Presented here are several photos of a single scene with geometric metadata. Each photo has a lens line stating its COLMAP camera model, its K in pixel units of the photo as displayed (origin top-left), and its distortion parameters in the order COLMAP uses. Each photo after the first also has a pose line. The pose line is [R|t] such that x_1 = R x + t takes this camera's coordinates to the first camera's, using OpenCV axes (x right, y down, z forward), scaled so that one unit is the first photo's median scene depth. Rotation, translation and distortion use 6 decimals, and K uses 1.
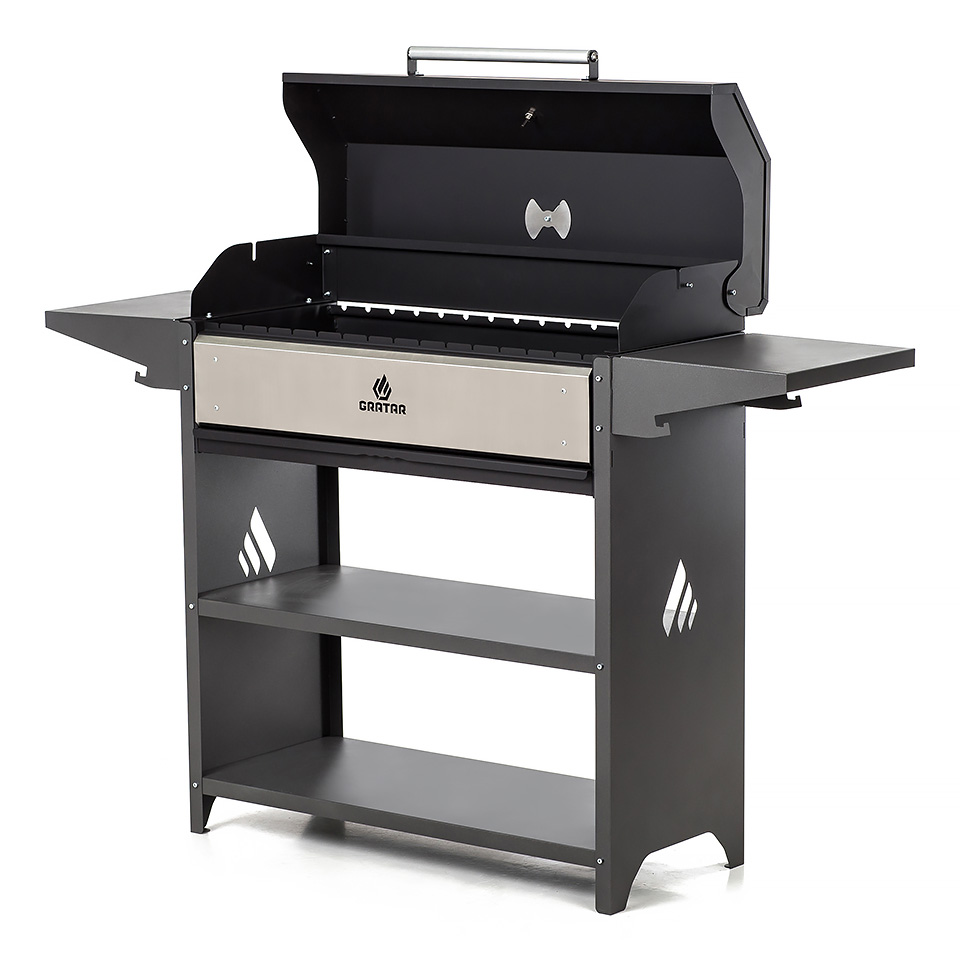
lens RADIAL K [[4058.4, 0, 480.0], [0, 4058.4, 480.0], [0, 0, 1]] dist [-0.220582, 1.516539]
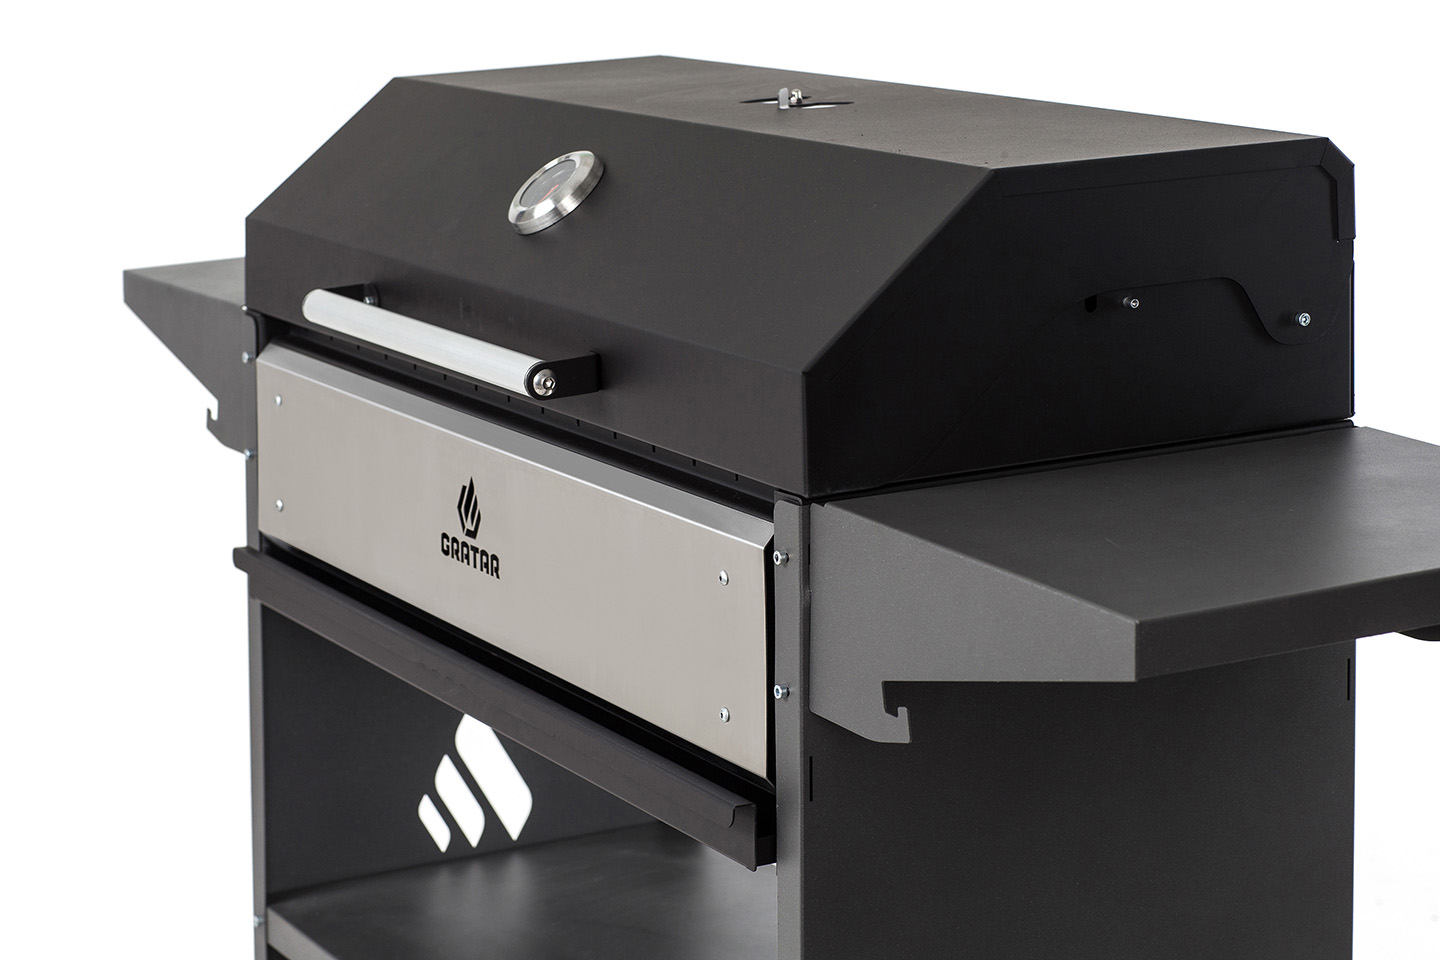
lens RADIAL K [[3536.7, 0, 720.0], [0, 3536.7, 480.0], [0, 0, 1]] dist [0.250040, 0.250987]
pose [[0.910429, 0.077291, -0.406381, 0.145655], [-0.060811, 0.996723, 0.053333, -0.046235], [0.409171, -0.023843, 0.912146, 0.676199]]
